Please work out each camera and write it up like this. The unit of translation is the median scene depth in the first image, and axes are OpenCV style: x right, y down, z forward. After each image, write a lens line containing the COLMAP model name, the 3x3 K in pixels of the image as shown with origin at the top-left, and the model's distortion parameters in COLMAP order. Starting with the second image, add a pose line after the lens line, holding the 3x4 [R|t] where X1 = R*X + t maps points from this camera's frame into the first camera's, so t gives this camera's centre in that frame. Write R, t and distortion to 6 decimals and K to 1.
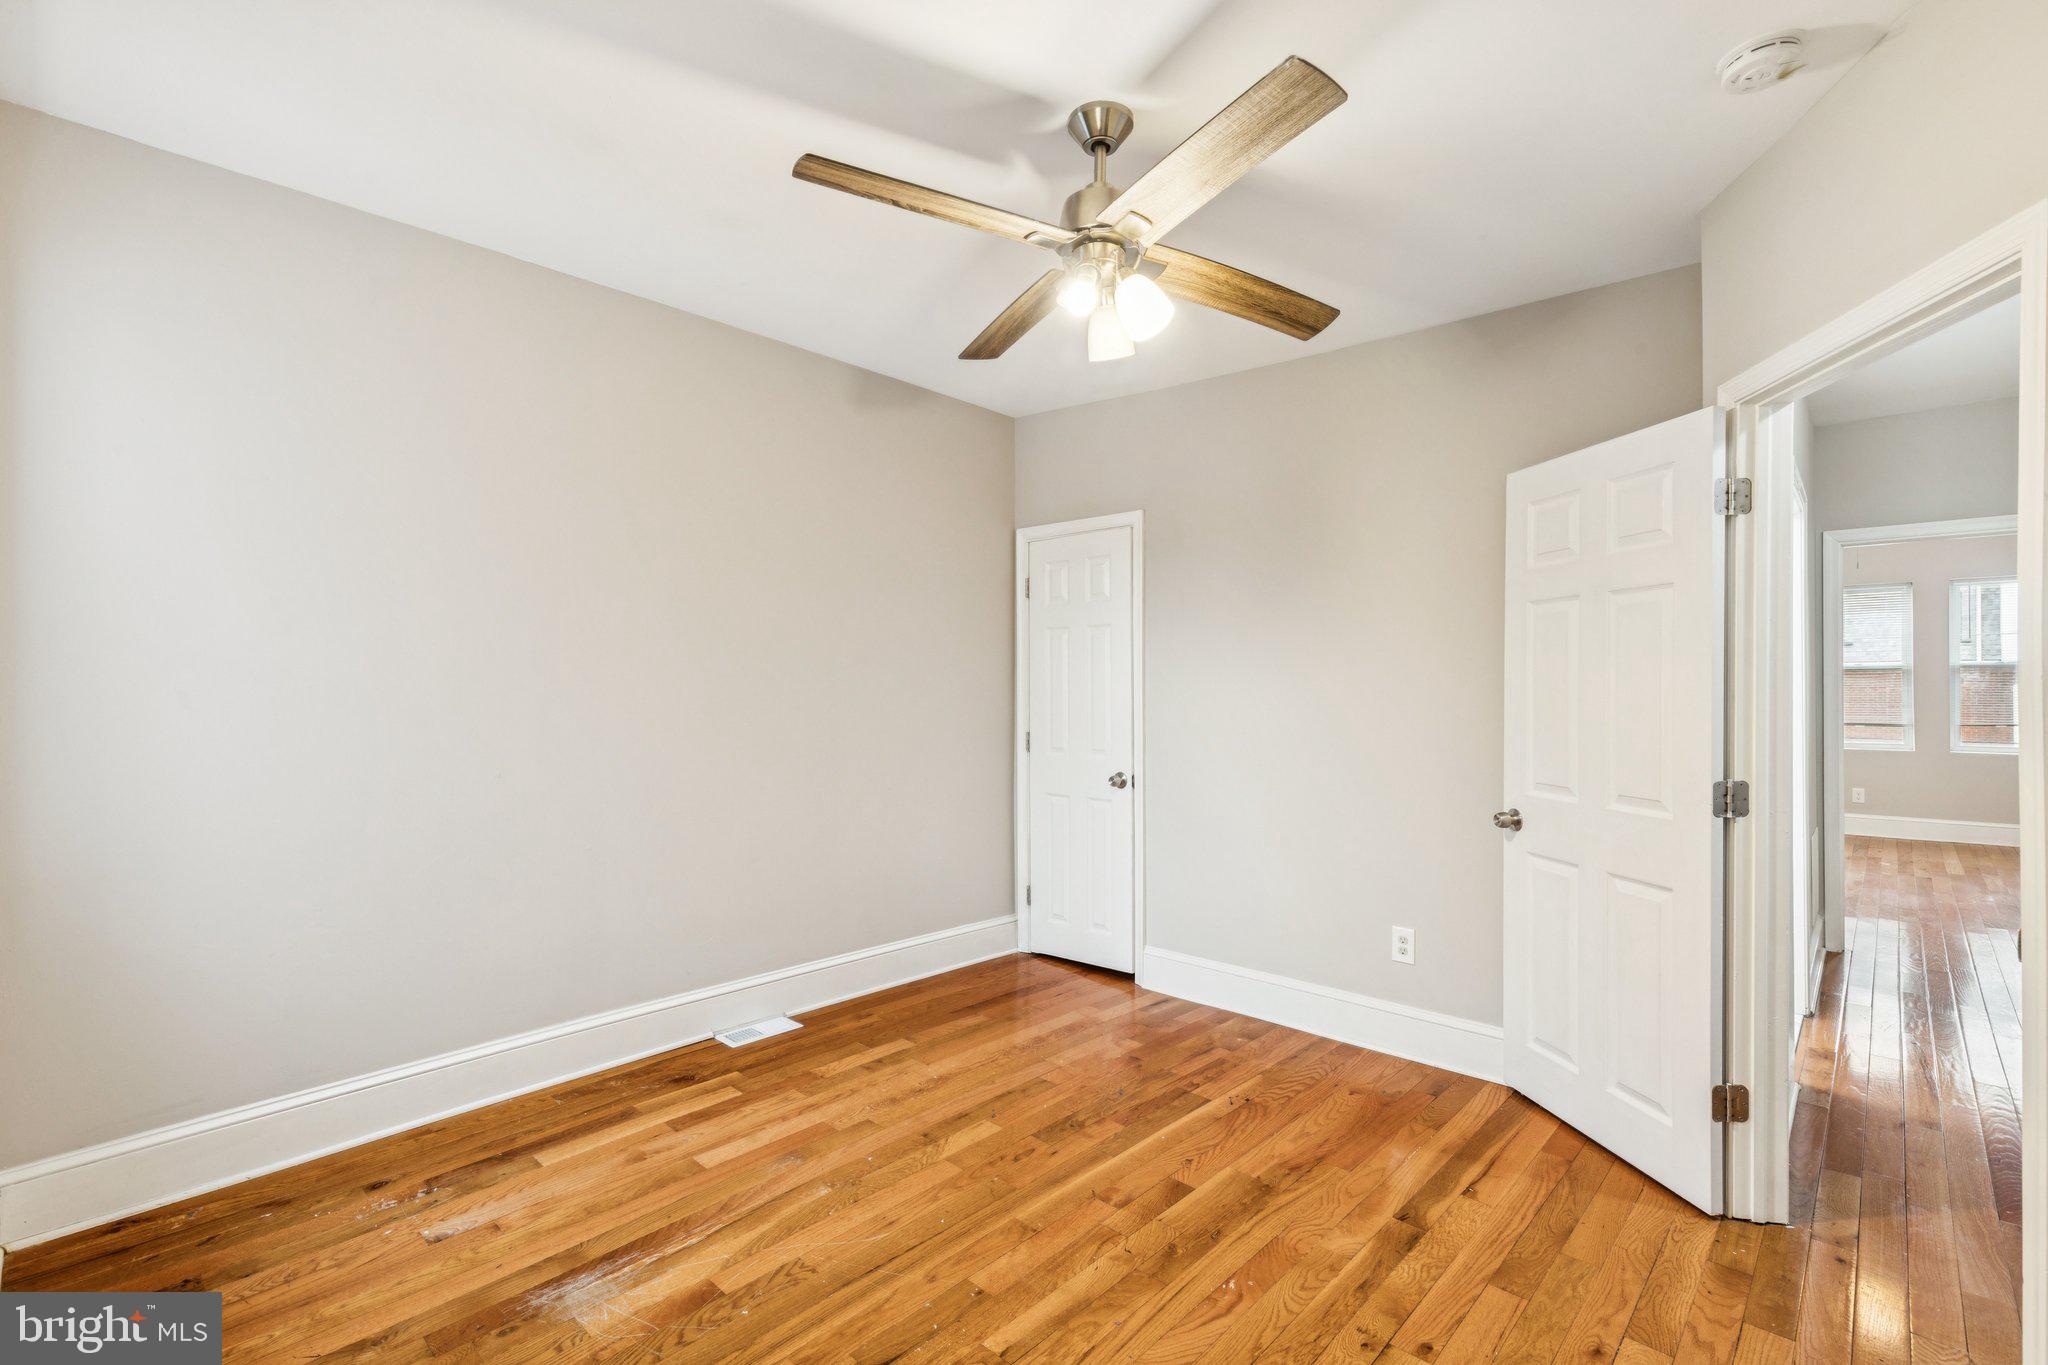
lens RADIAL K [[926.3, 0, 1024.4], [0, 926.3, 669.2], [0, 0, 1]] dist [0.010150, -0.001373]
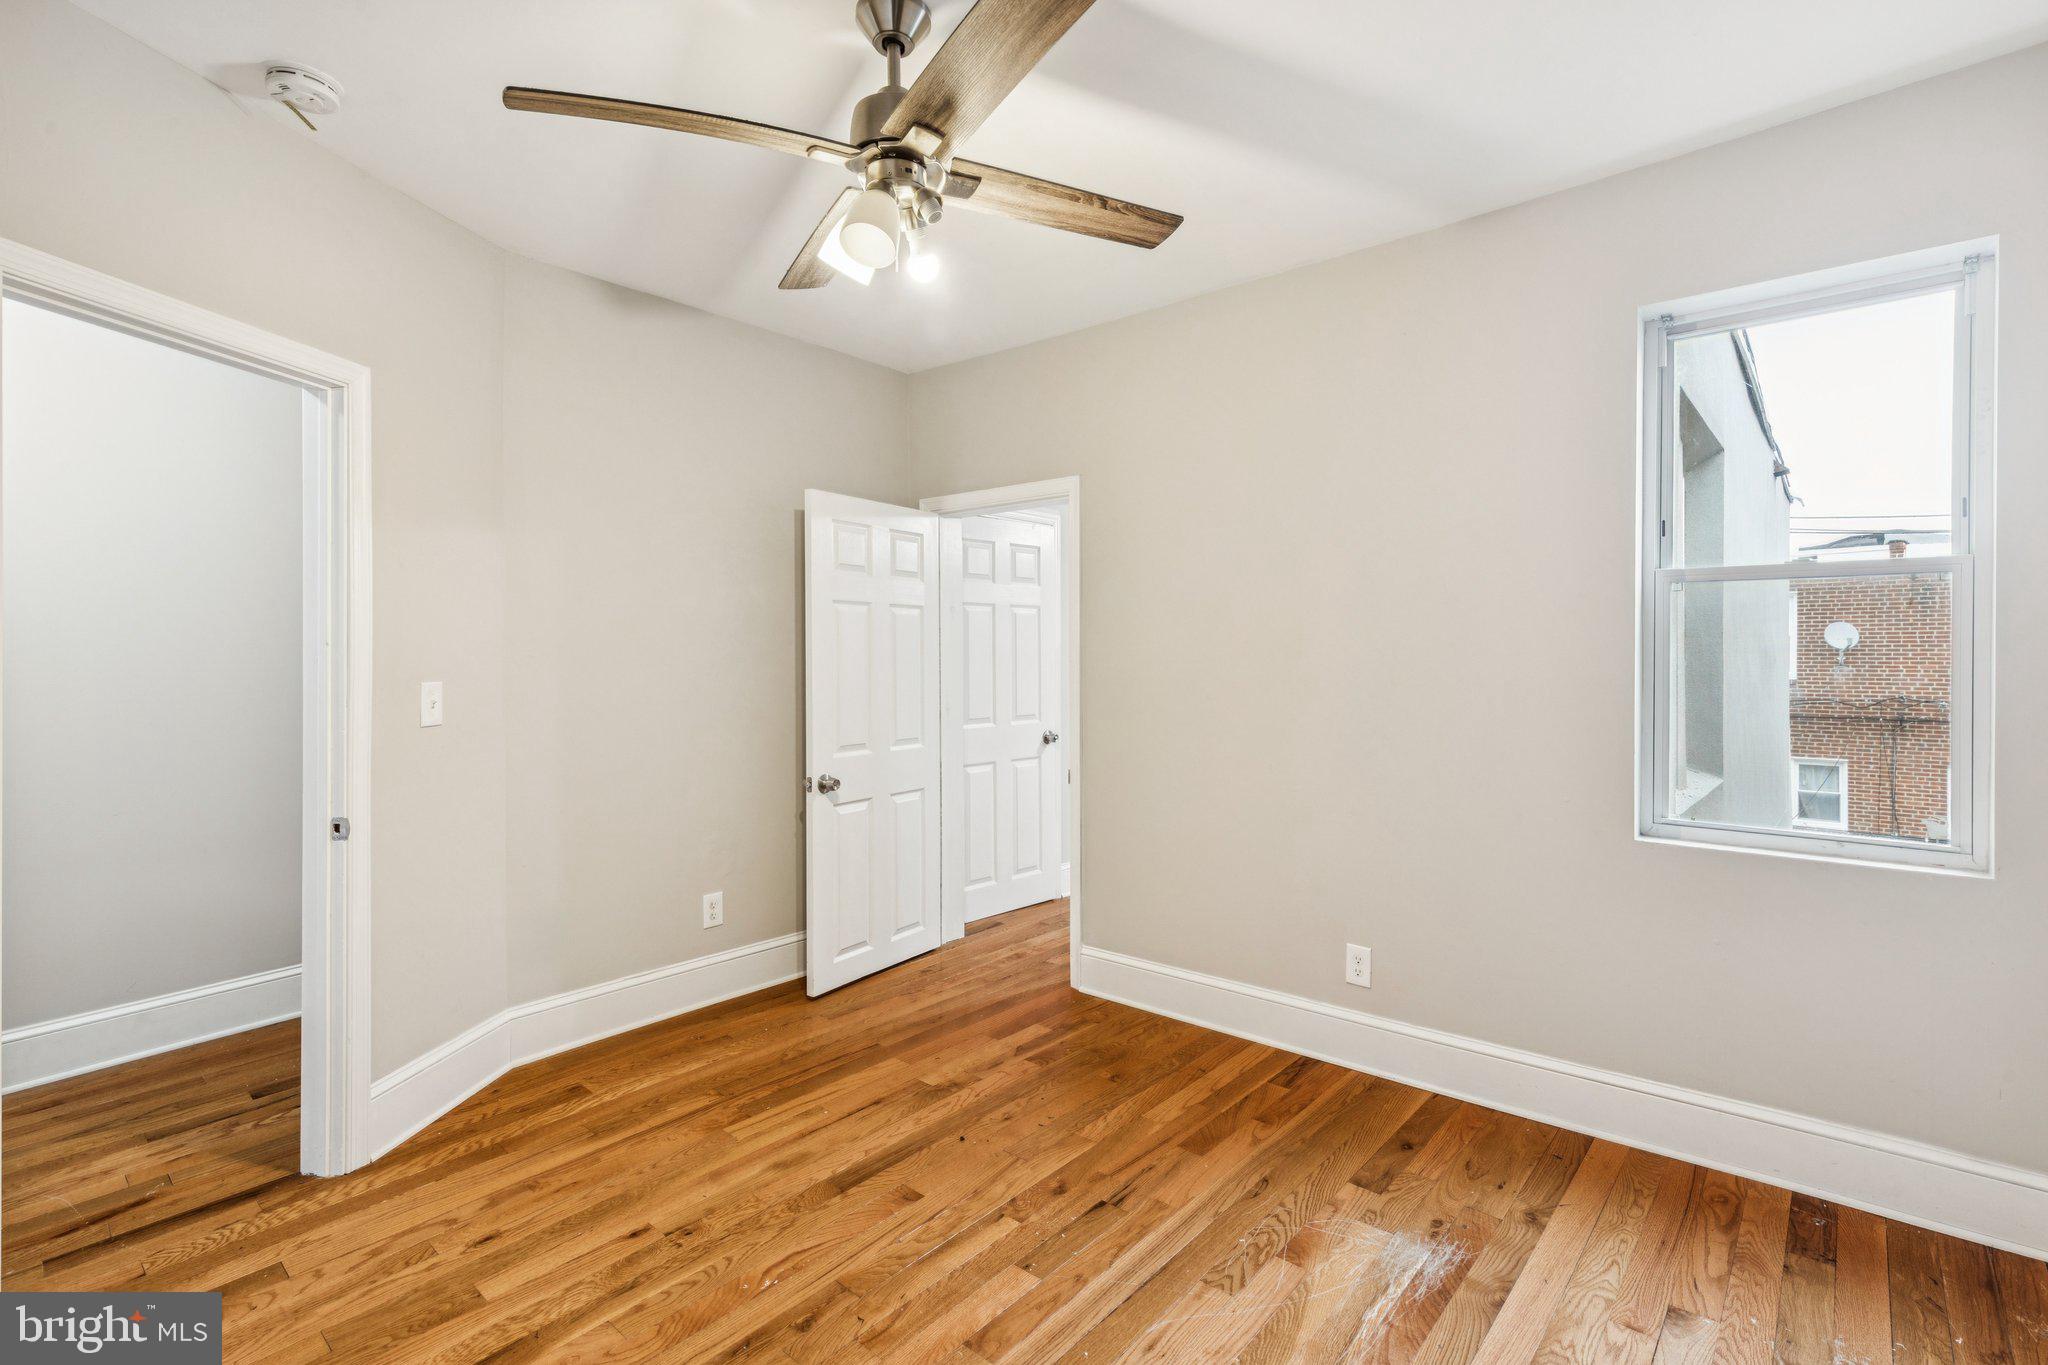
lens RADIAL K [[926.3, 0, 1024.4], [0, 926.3, 669.2], [0, 0, 1]] dist [0.010150, -0.001373]
pose [[-0.999539, 0.002781, -0.030243, -0.016022], [0.002764, 0.999996, 0.000596, 0.025726], [0.030244, 0.000512, -0.999542, 1.956594]]
